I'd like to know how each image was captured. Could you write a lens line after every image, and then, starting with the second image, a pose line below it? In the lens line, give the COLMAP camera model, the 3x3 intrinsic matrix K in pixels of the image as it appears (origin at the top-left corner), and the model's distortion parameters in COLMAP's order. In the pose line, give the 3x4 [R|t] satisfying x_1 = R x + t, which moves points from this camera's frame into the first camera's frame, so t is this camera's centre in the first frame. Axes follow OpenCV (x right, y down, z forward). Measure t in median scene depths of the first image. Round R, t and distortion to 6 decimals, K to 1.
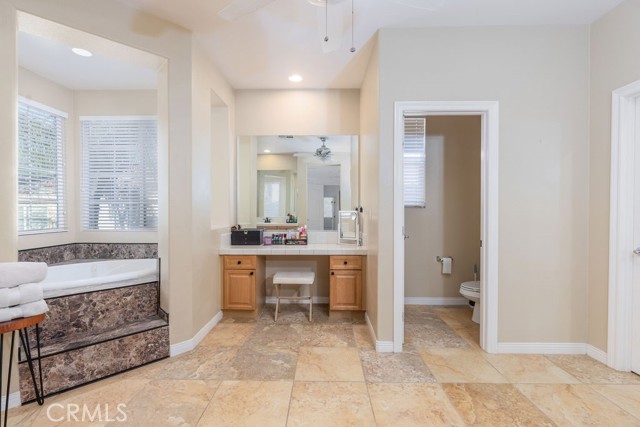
lens RADIAL K [[295.1, 0, 320.0], [0, 295.1, 213.5], [0, 0, 1]] dist [-0.000924, -0.000147]
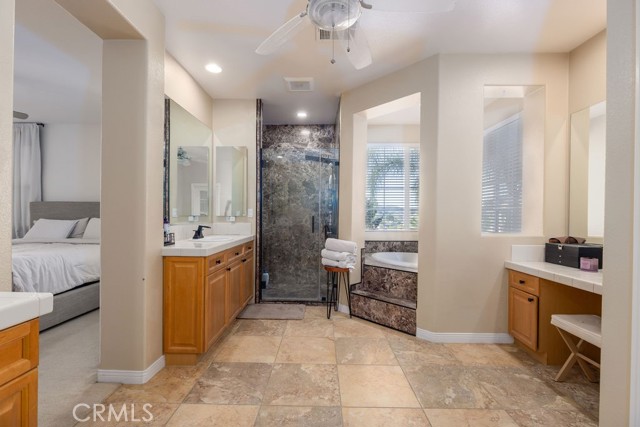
lens RADIAL K [[283.4, 0, 308.8], [0, 283.4, 213.8], [0, 0, 1]] dist [-0.000100, -0.000009]
pose [[-0.025722, -0.005115, -0.999656, 0.666013], [-0.022447, 0.999738, -0.004538, -0.001550], [0.999417, 0.022323, -0.025830, 0.580714]]
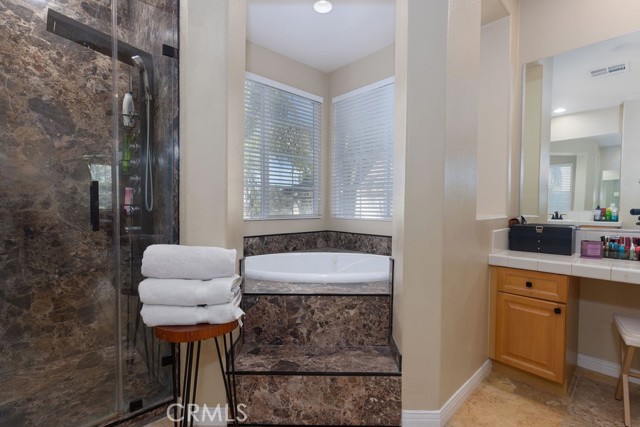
lens RADIAL K [[297.6, 0, 332.4], [0, 297.6, 215.5], [0, 0, 1]] dist [-0.000225, -0.000158]
pose [[0.714023, 0.024821, -0.699682, -0.201198], [-0.015716, 0.999688, 0.019426, 0.047551], [0.699946, -0.002874, 0.714190, 0.477465]]
